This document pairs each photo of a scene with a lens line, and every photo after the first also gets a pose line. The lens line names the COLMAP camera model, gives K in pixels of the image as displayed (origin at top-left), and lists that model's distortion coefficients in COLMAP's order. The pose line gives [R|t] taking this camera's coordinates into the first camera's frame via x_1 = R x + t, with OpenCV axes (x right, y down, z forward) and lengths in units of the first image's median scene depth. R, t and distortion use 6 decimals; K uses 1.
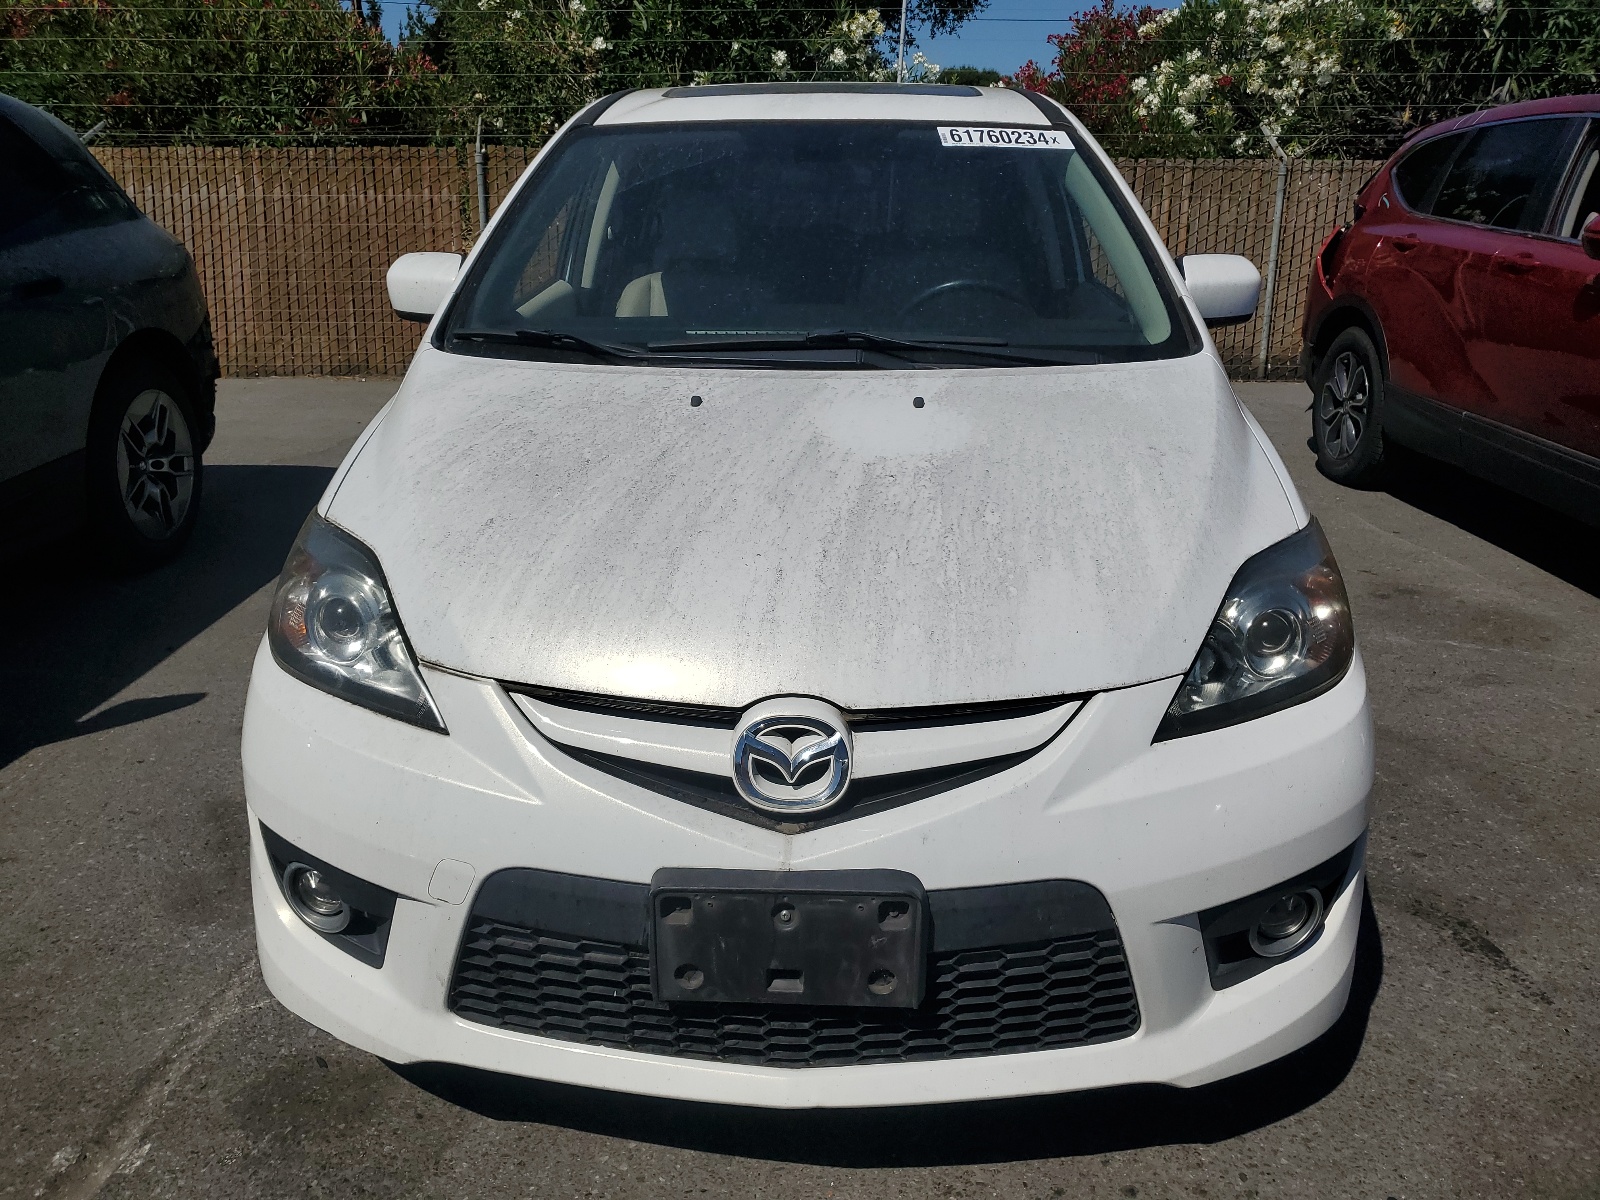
lens RADIAL K [[1302.7, 0, 800.0], [0, 1302.7, 600.0], [0, 0, 1]] dist [0.097215, -0.112239]
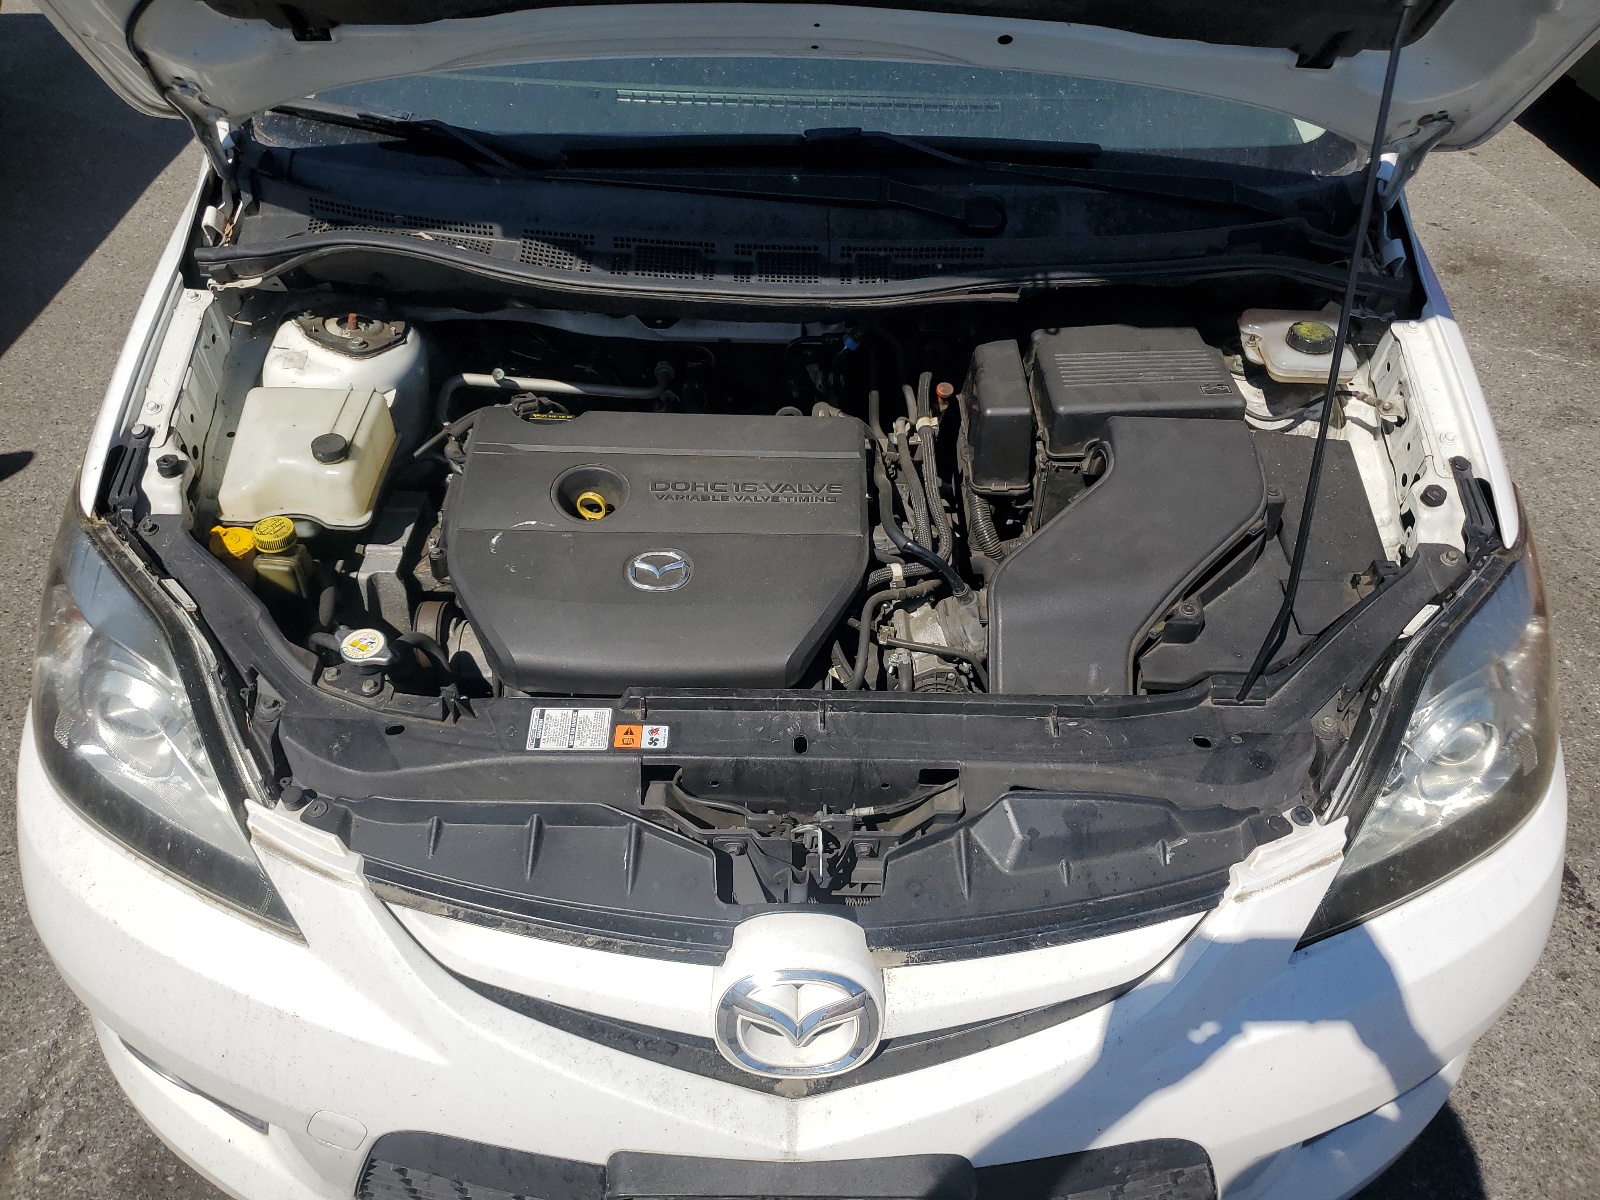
lens RADIAL K [[1302.7, 0, 800.0], [0, 1302.7, 600.0], [0, 0, 1]] dist [0.097215, -0.112239]
pose [[0.999059, -0.002108, 0.043315, -0.028211], [-0.015128, 0.919130, 0.393663, -0.289158], [-0.040642, -0.393948, 0.918234, 0.337240]]
